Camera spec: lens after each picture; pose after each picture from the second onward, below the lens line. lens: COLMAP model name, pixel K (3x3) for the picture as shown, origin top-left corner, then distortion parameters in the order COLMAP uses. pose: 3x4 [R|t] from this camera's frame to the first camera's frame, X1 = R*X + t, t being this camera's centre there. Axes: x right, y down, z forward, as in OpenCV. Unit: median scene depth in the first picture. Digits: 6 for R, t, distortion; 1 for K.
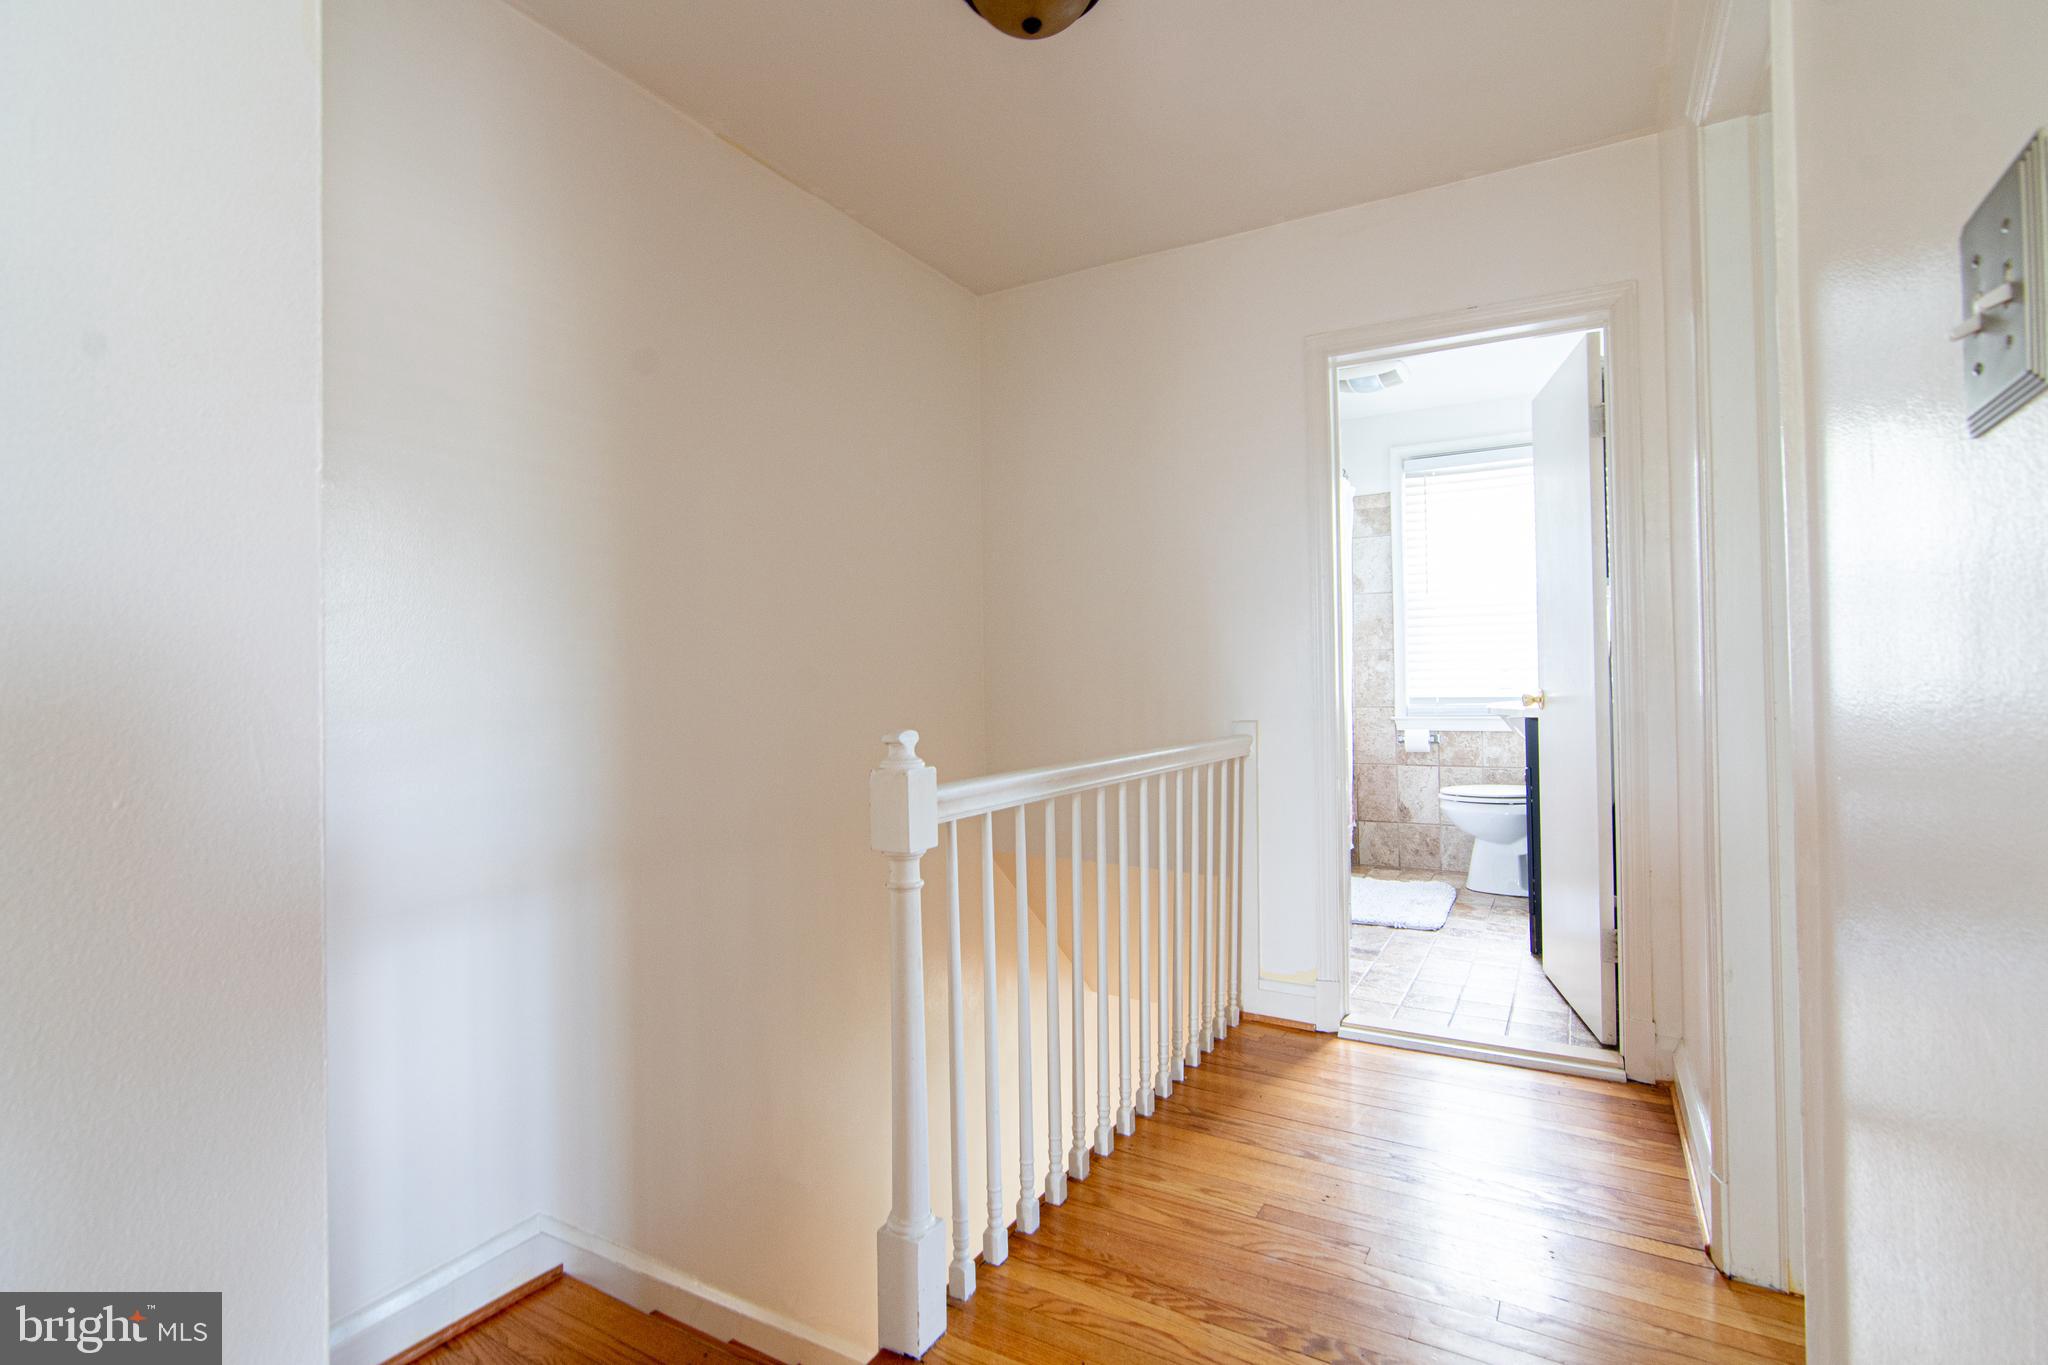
lens RADIAL K [[974.3, 0, 1012.6], [0, 974.3, 671.4], [0, 0, 1]] dist [-0.005987, 0.004617]
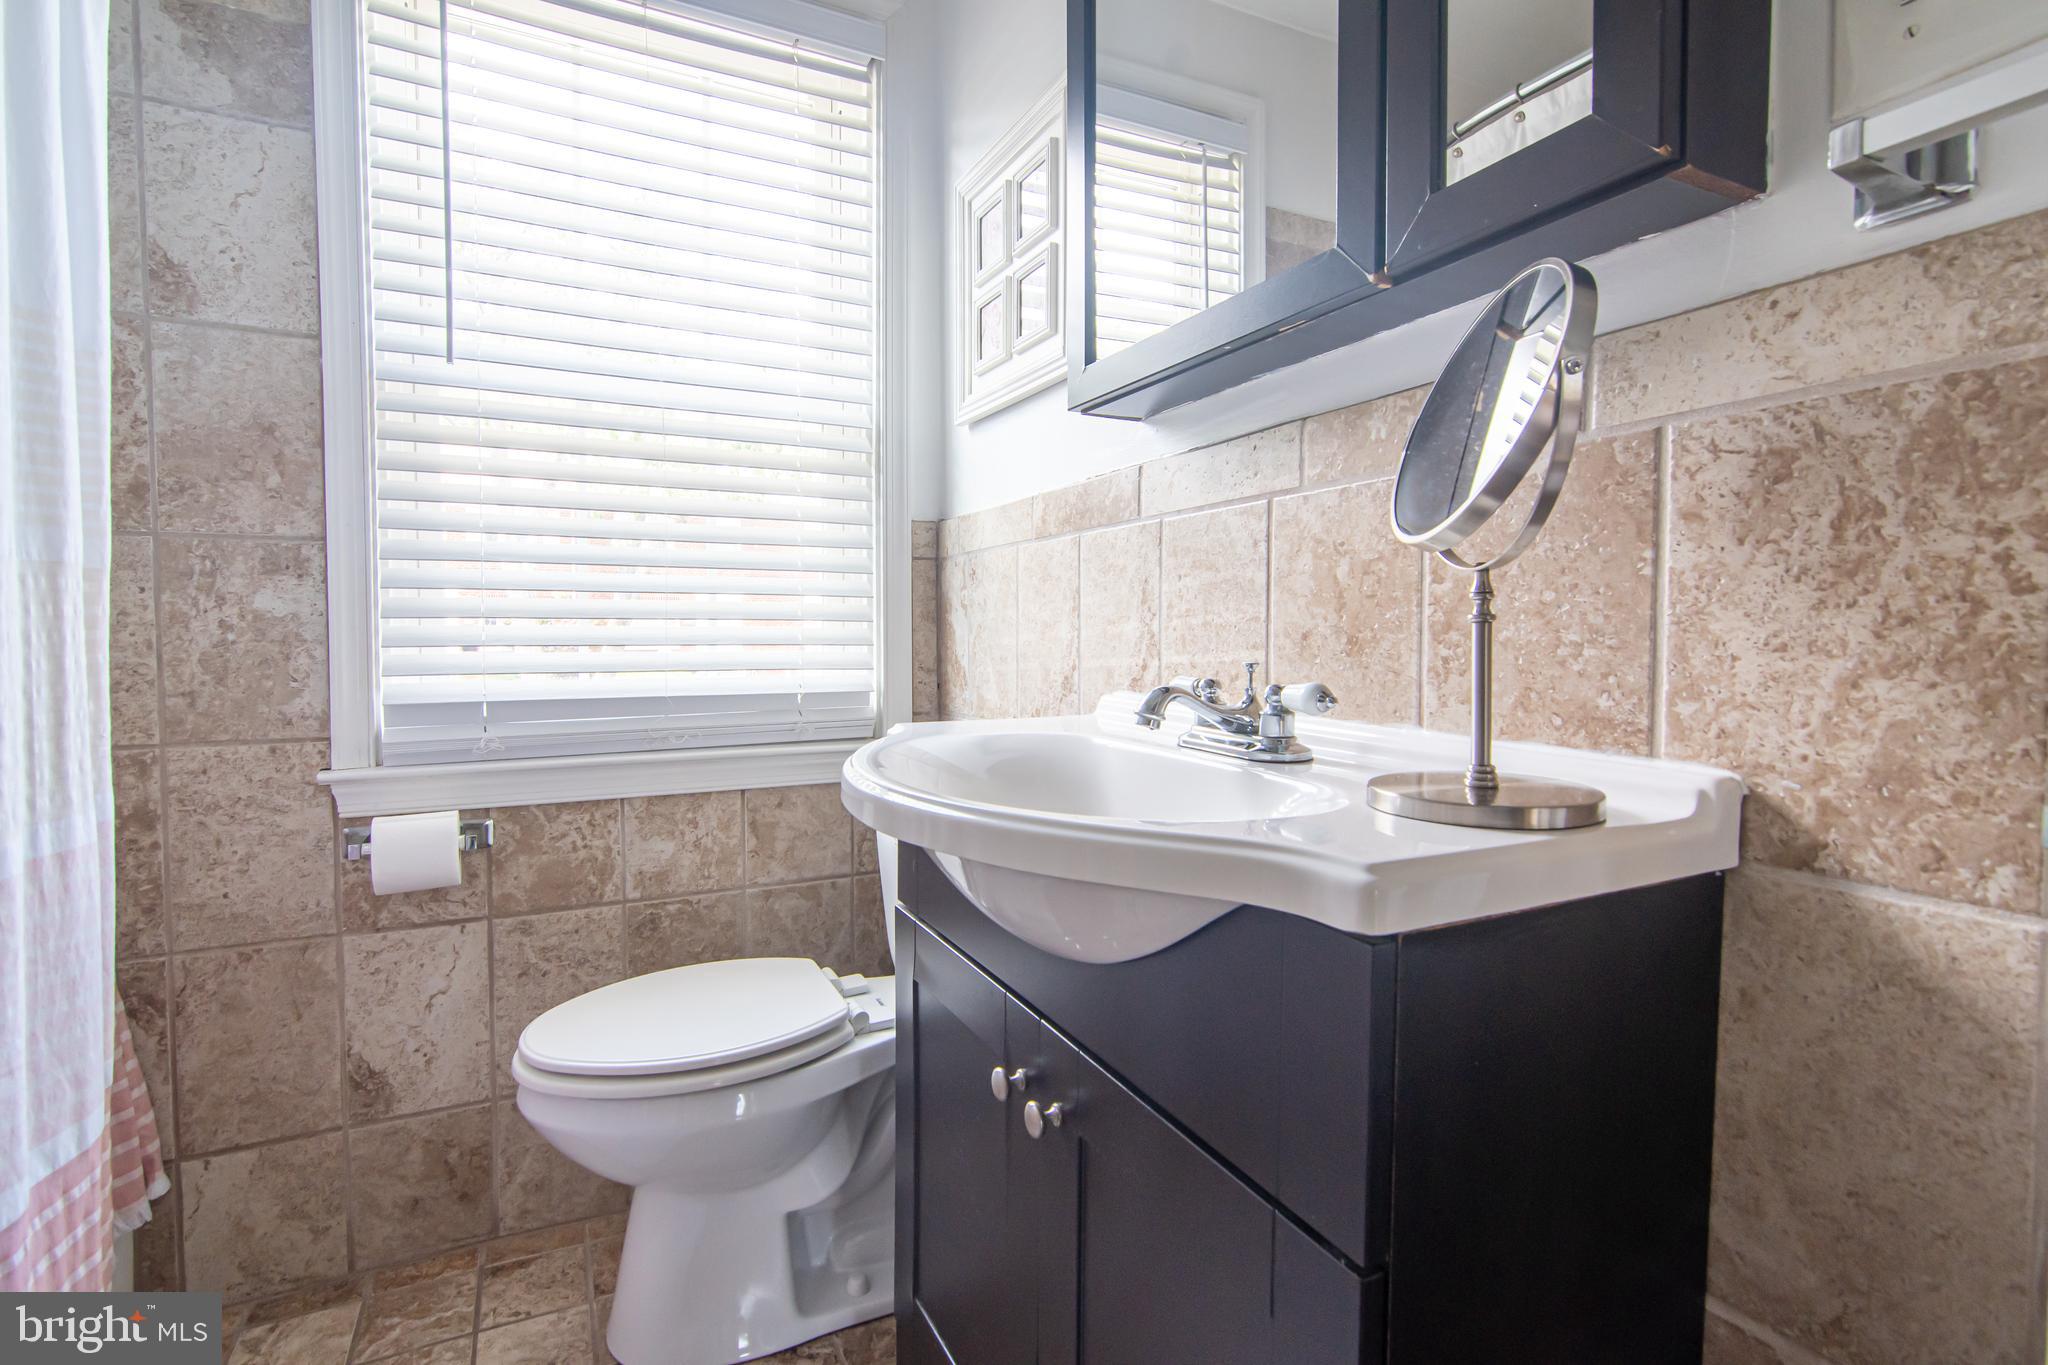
lens RADIAL K [[974.3, 0, 1012.6], [0, 974.3, 671.4], [0, 0, 1]] dist [-0.005987, 0.004617]
pose [[0.554107, -0.017044, 0.832271, 0.268976], [-0.018762, 0.999281, 0.032955, 0.003349], [-0.832234, -0.033876, 0.553389, 0.682838]]
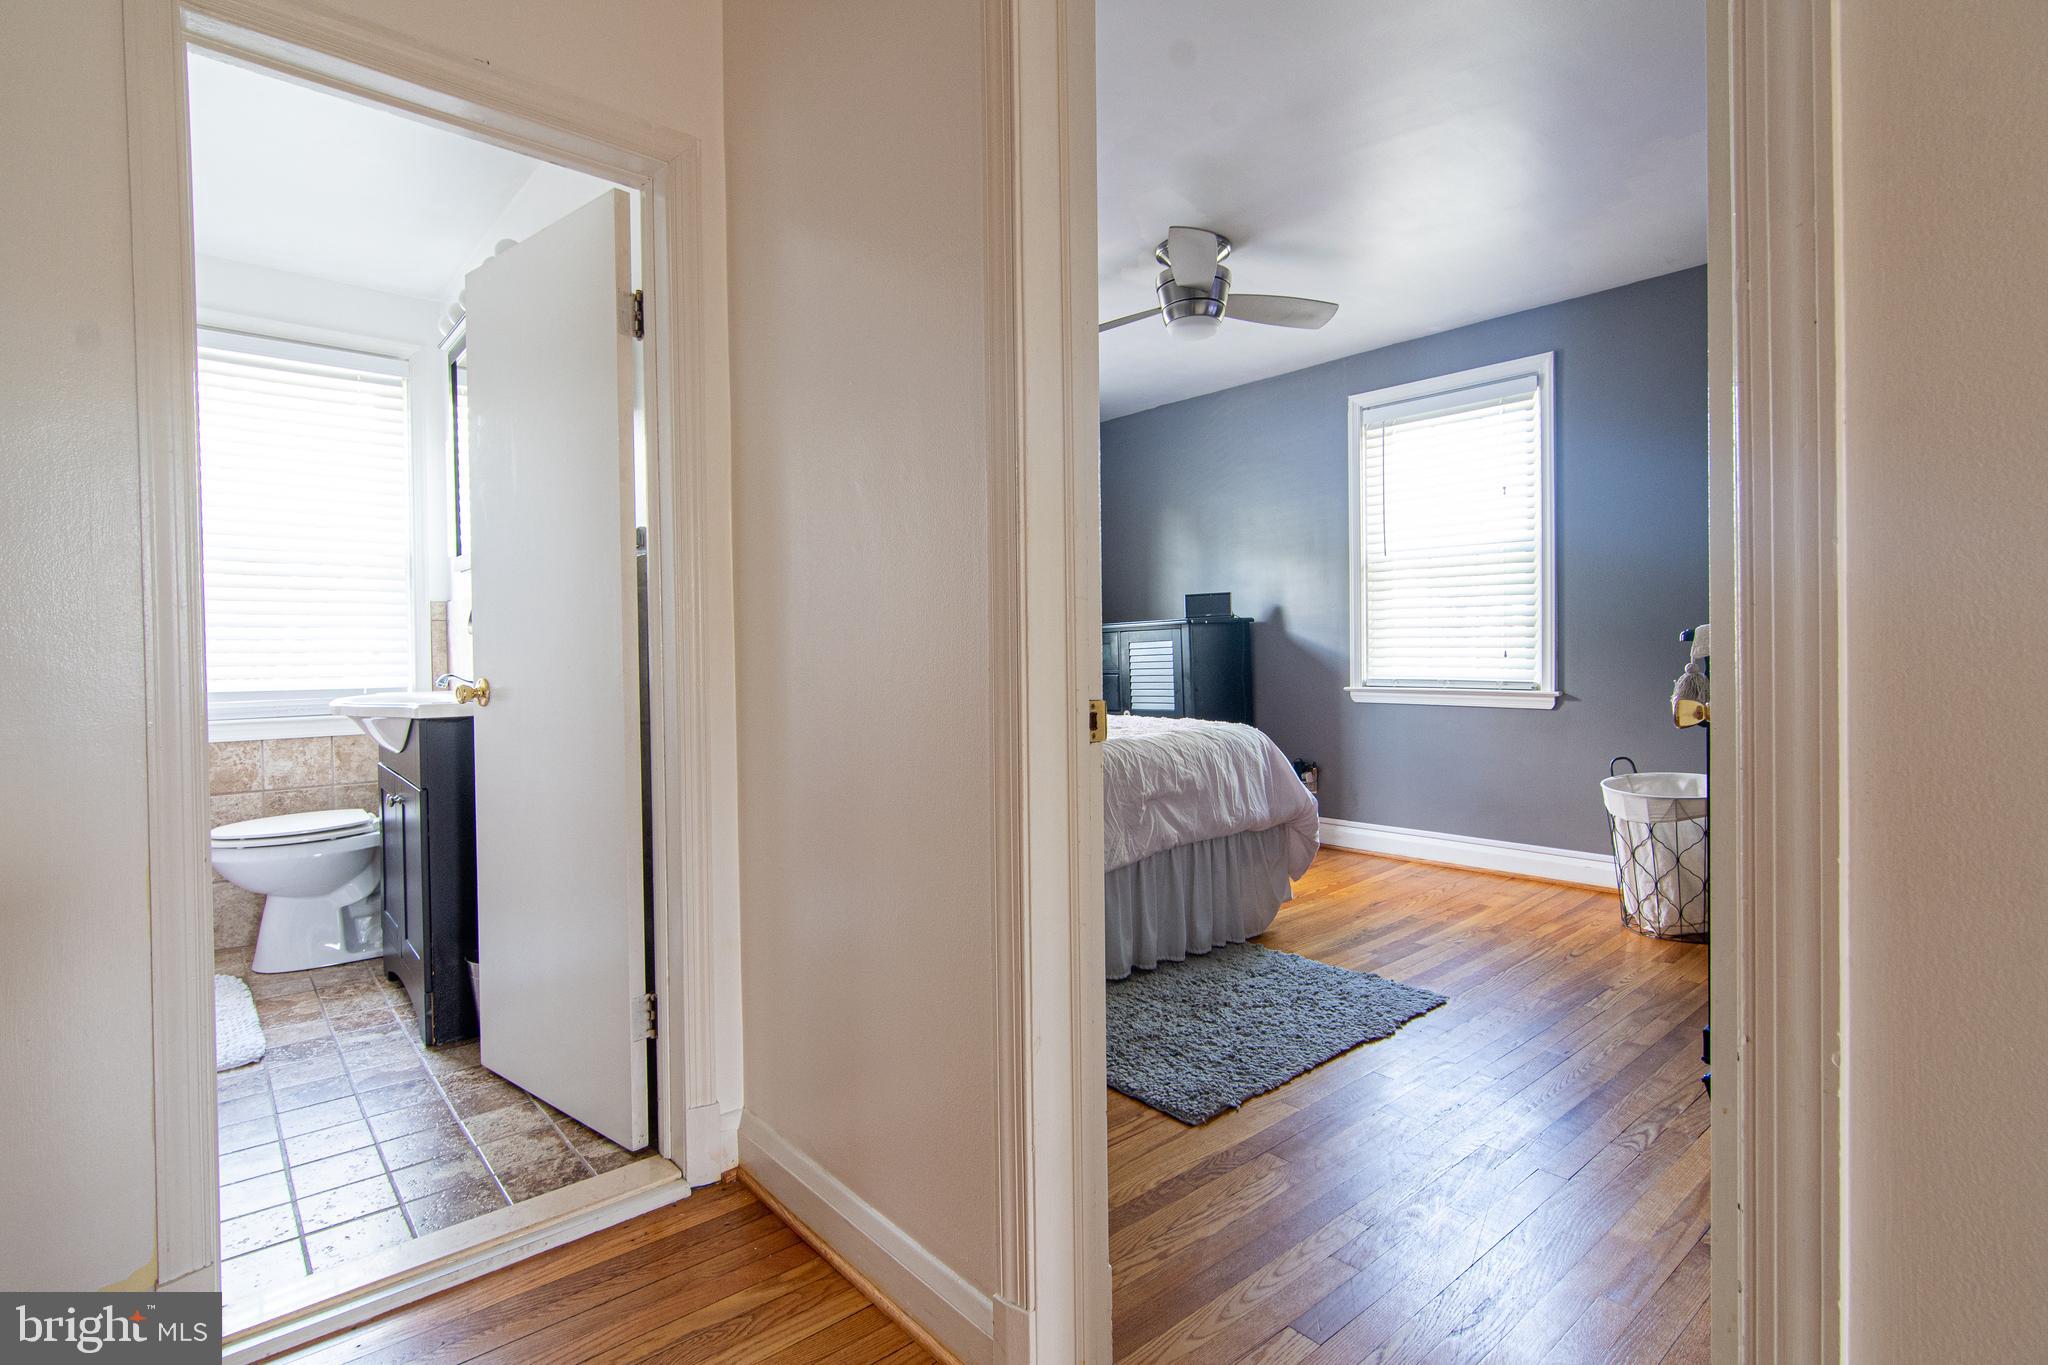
lens RADIAL K [[986.0, 0, 1014.1], [0, 986.0, 671.0], [0, 0, 1]] dist [-0.000048, 0.001373]
pose [[0.337706, -0.006389, 0.941230, -0.001952], [-0.005346, 0.999948, 0.008705, 0.002783], [-0.941236, -0.007972, 0.337655, 0.246166]]
